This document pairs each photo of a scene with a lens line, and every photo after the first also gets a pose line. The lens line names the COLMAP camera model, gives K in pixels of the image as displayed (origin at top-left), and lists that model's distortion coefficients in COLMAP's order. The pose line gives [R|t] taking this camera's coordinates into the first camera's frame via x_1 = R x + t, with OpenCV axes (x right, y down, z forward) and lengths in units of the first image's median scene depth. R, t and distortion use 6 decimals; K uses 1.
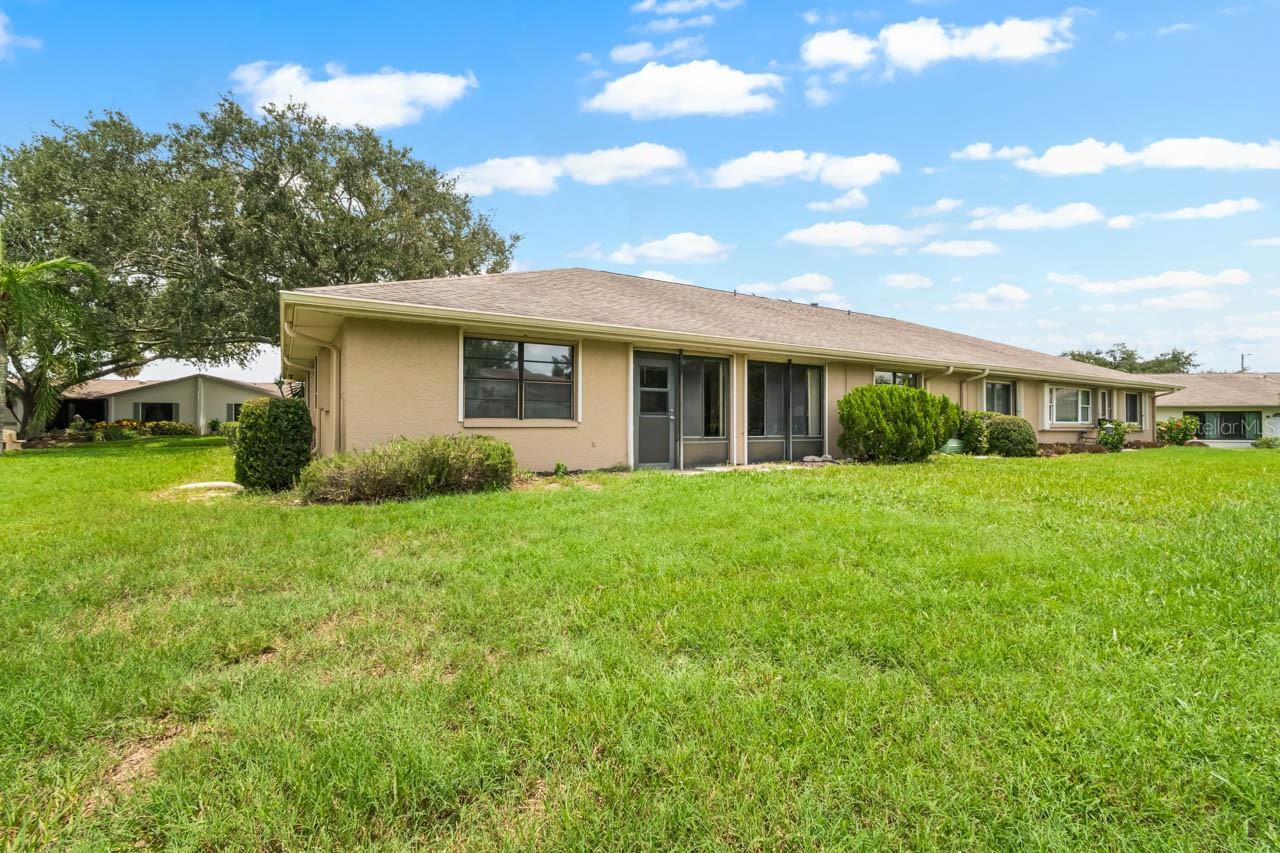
lens RADIAL K [[570.4, 0, 627.2], [0, 570.4, 426.6], [0, 0, 1]] dist [-0.001580, -0.000079]
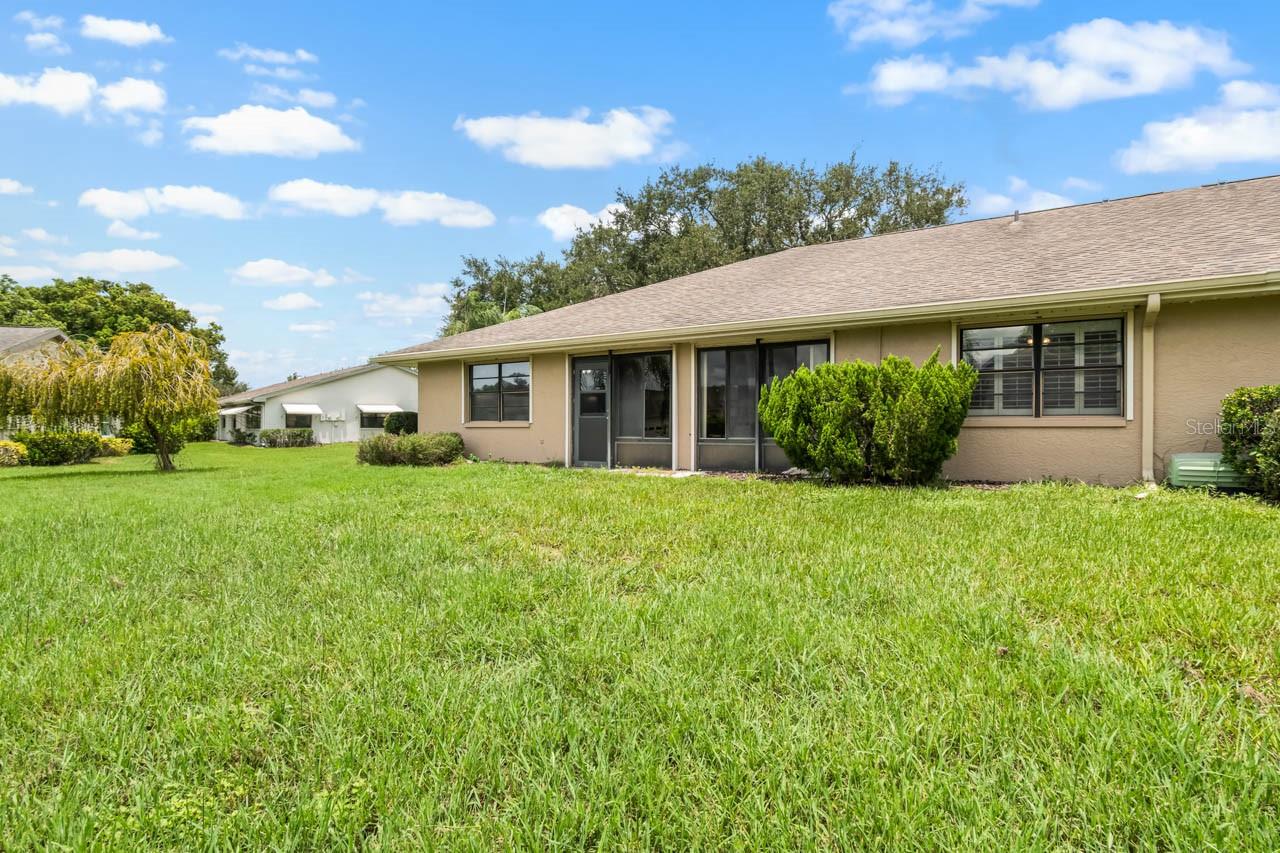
lens RADIAL K [[627.8, 0, 640.0], [0, 627.8, 426.5], [0, 0, 1]] dist [0.003566, 0.000345]
pose [[0.448800, -0.000667, -0.893632, 1.041635], [-0.002409, 0.999995, -0.001956, 0.001736], [0.893629, 0.003031, 0.448796, 0.515790]]
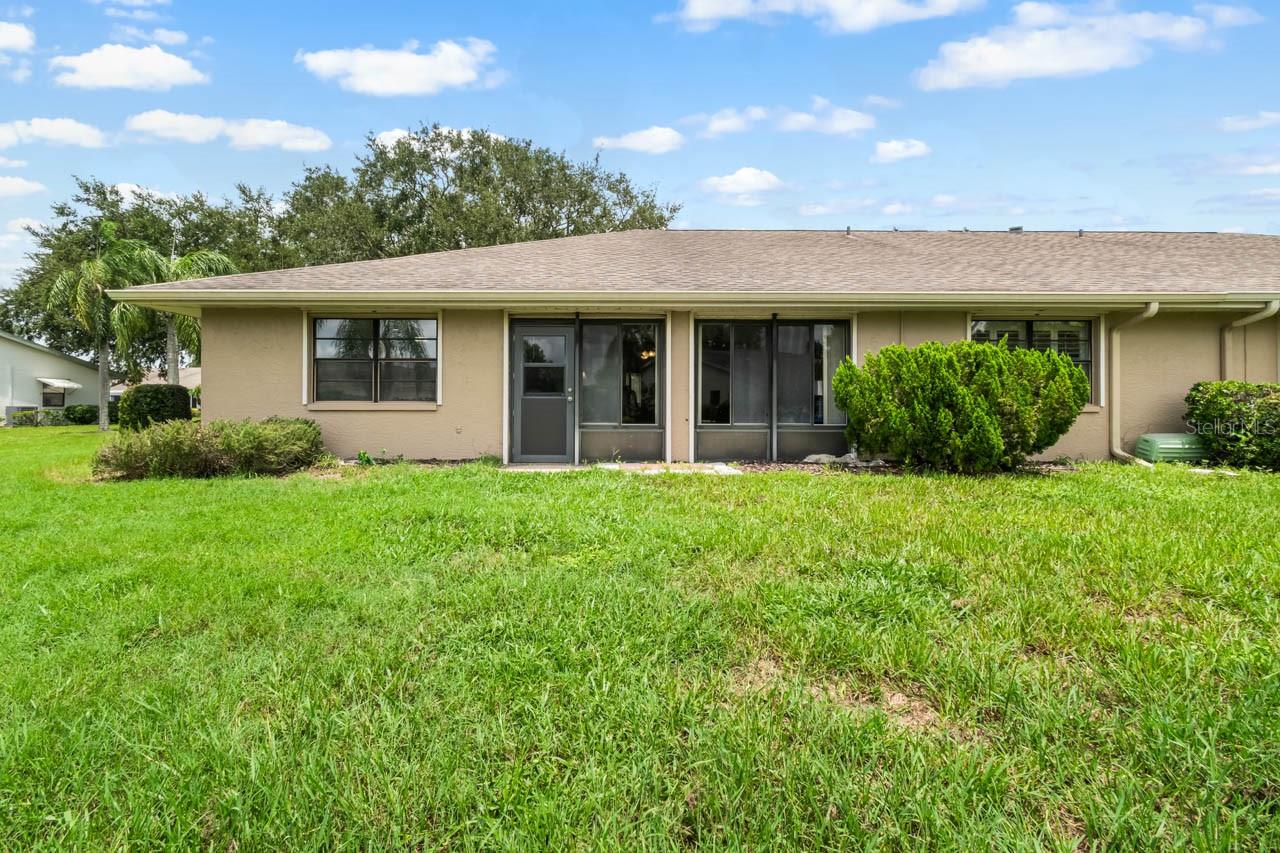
lens RADIAL K [[575.8, 0, 640.2], [0, 575.8, 416.9], [0, 0, 1]] dist [0.002708, 0.000092]
pose [[0.851544, 0.009782, -0.524192, 0.552098], [-0.004266, 0.999922, 0.011730, -0.000897], [0.524266, -0.007752, 0.851520, 0.343763]]
